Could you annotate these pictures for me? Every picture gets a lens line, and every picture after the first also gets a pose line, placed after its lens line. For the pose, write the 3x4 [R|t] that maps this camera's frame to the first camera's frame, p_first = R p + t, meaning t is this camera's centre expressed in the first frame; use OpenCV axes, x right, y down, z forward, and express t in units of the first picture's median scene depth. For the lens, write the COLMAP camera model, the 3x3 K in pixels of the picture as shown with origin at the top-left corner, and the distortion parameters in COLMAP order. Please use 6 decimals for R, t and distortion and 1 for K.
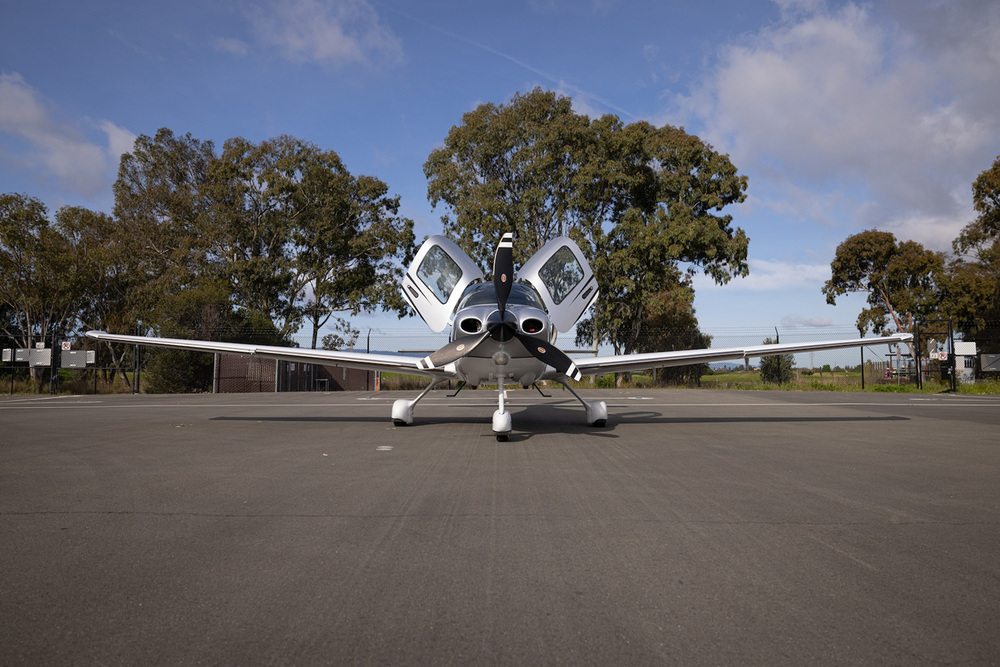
lens RADIAL K [[713.8, 0, 500.0], [0, 713.8, 333.5], [0, 0, 1]] dist [-0.002624, 0.000203]
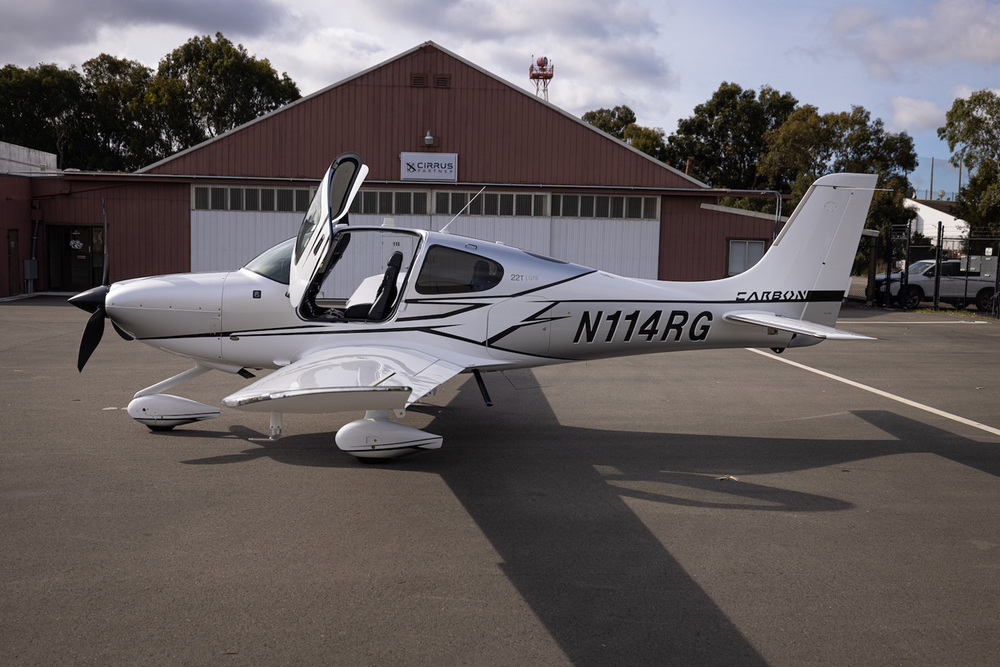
lens RADIAL K [[977.9, 0, 500.0], [0, 977.9, 333.5], [0, 0, 1]] dist [-0.005534, 0.005679]
pose [[0.095942, 0.098766, -0.990475, 0.209608], [0.035017, 0.994114, 0.102520, -0.013531], [0.994771, -0.044519, 0.091919, 0.232362]]
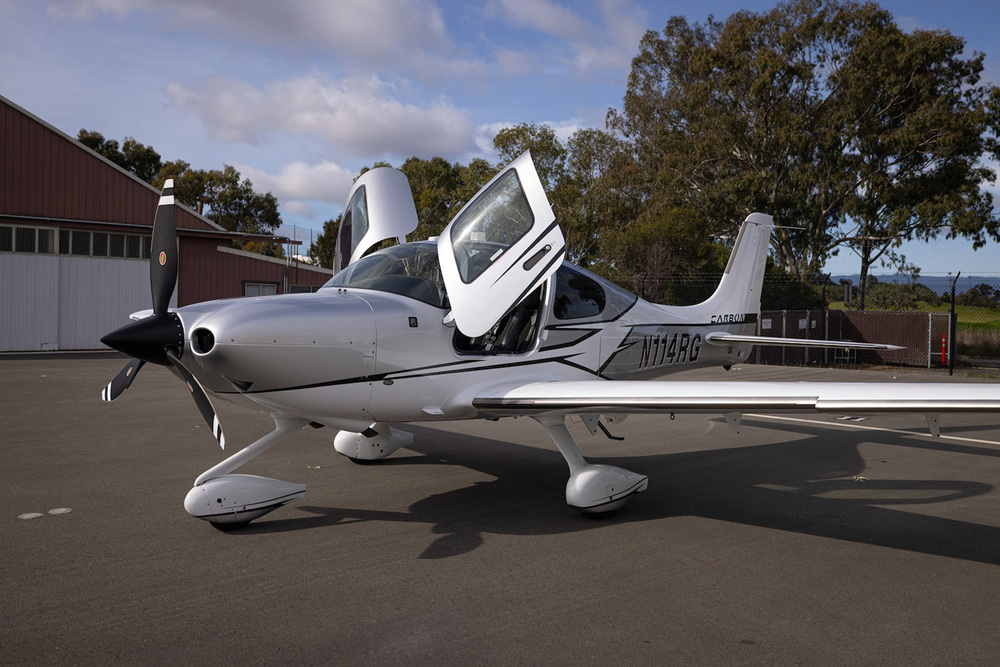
lens RADIAL K [[909.5, 0, 500.0], [0, 909.5, 333.5], [0, 0, 1]] dist [0.002792, -0.013711]
pose [[0.720434, 0.039008, -0.692425, 0.116580], [0.015725, 0.997241, 0.072542, -0.011030], [0.693345, -0.063150, 0.717833, 0.114941]]
